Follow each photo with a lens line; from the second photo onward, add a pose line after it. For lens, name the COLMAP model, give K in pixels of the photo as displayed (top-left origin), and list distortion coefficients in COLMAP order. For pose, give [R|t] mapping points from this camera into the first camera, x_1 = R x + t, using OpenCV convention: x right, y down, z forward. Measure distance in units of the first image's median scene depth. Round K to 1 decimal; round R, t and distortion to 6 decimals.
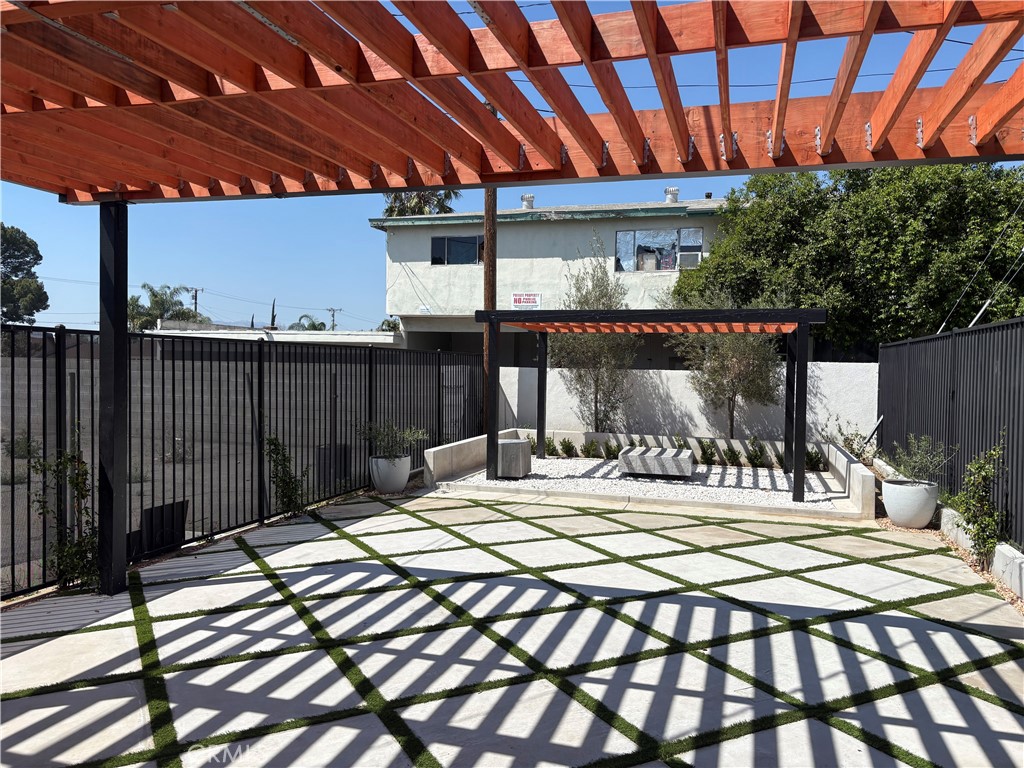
lens RADIAL K [[776.5, 0, 516.9], [0, 776.5, 389.1], [0, 0, 1]] dist [0.048592, -0.051893]
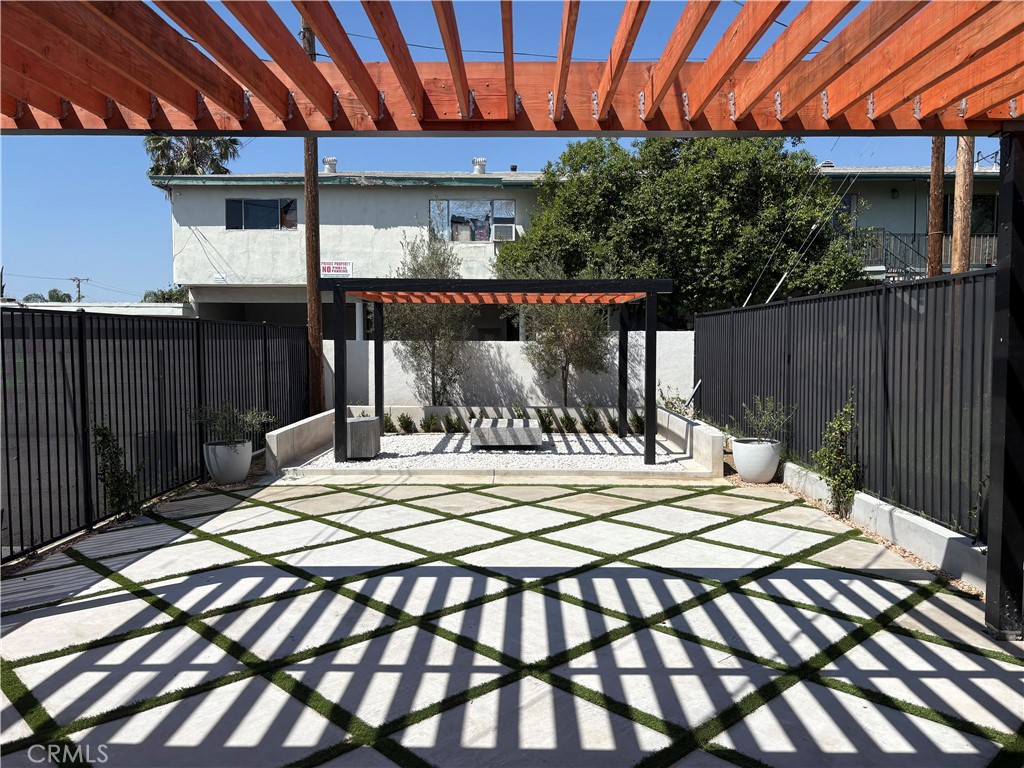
lens RADIAL K [[772.1, 0, 512.0], [0, 772.1, 384.0], [0, 0, 1]] dist [0.076018, -0.100890]
pose [[0.961030, -0.031782, 0.274613, -0.113718], [0.023735, 0.999187, 0.032575, -0.002022], [-0.275425, -0.024788, 0.961003, 0.065825]]
